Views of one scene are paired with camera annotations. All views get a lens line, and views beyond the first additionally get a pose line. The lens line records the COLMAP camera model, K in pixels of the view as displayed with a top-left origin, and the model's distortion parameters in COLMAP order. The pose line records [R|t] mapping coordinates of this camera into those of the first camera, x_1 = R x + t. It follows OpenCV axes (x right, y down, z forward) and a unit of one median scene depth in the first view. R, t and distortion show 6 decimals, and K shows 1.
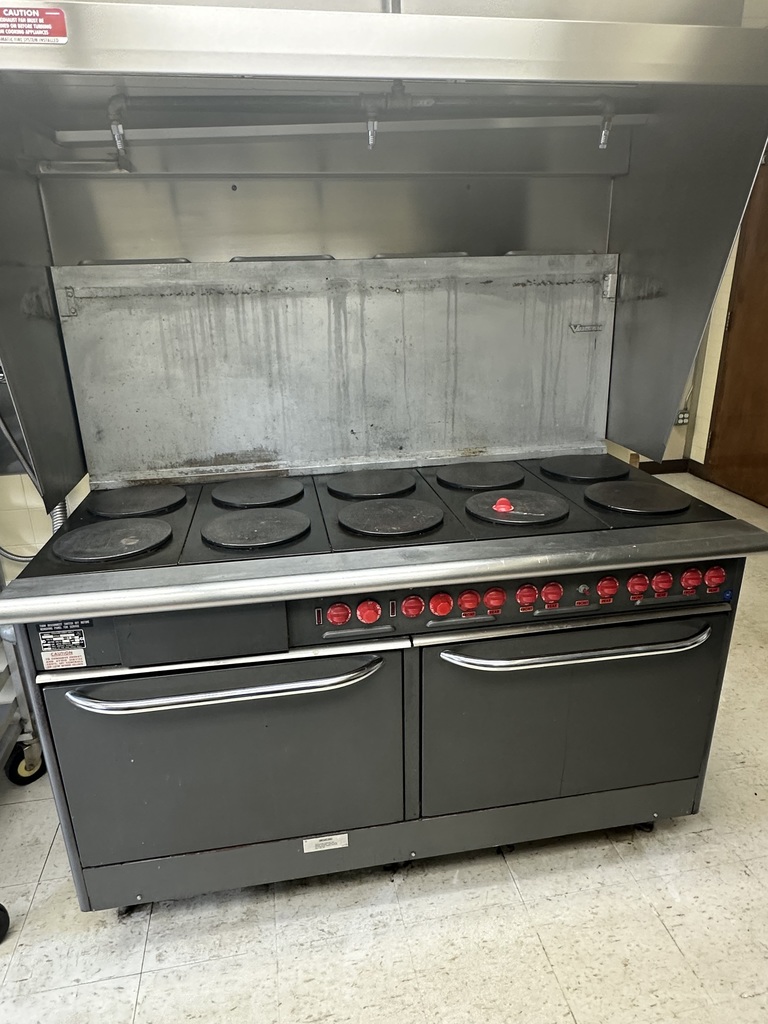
lens RADIAL K [[649.1, 0, 379.2], [0, 649.1, 508.0], [0, 0, 1]] dist [0.008537, -0.005121]
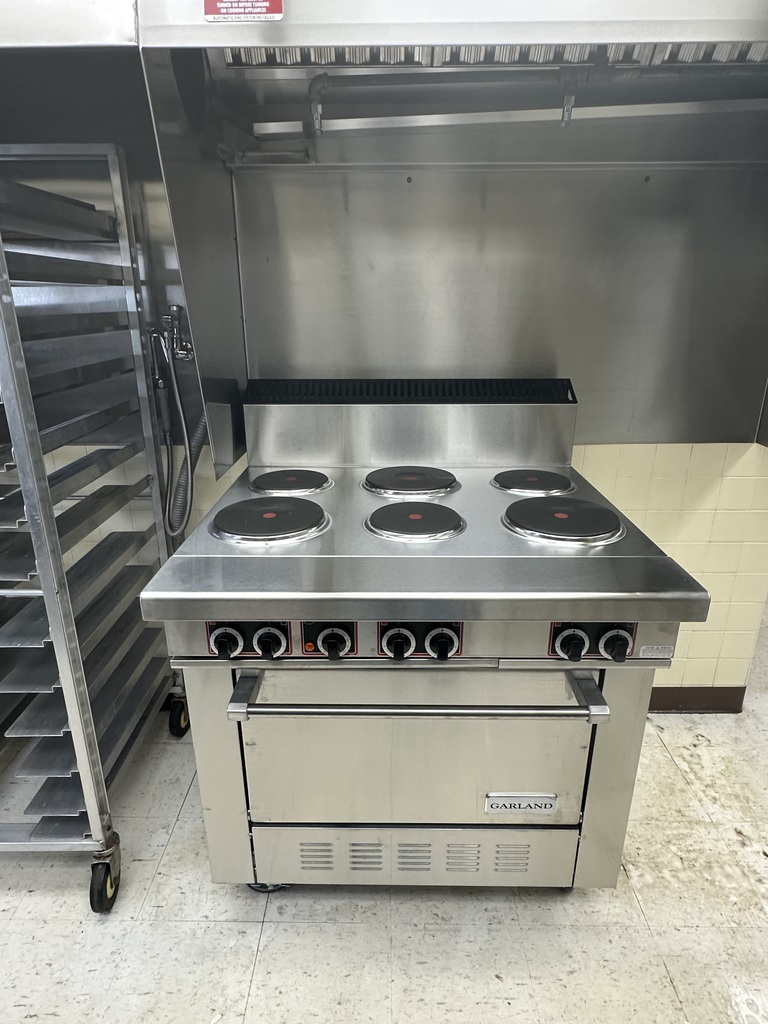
lens RADIAL K [[601.5, 0, 381.0], [0, 601.5, 509.3], [0, 0, 1]] dist [0.001040, 0.000197]
pose [[0.982153, 0.083877, -0.168344, -0.070744], [-0.084215, 0.996434, 0.005146, 0.028296], [0.168175, 0.009123, 0.985715, 0.066662]]
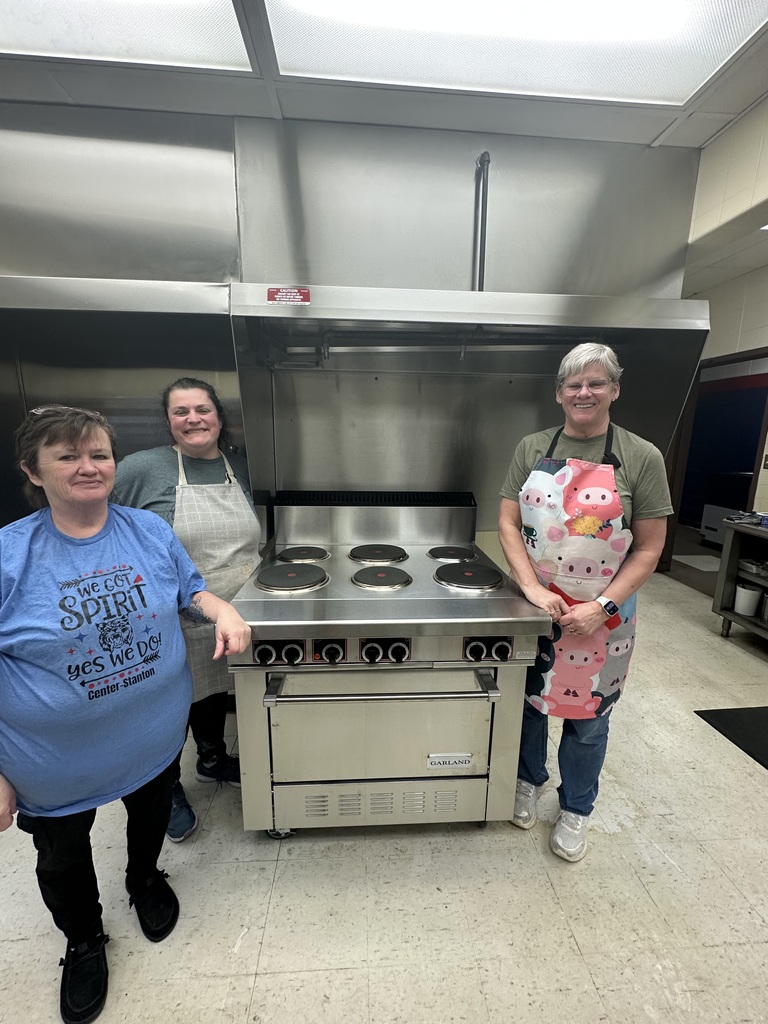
lens RADIAL K [[414.7, 0, 383.4], [0, 414.7, 510.8], [0, 0, 1]] dist [0.001149, 0.000531]
pose [[0.992205, 0.062084, -0.108049, -0.065670], [-0.078272, 0.985169, -0.152694, 0.038487], [0.096966, 0.159961, 0.982349, -0.059670]]
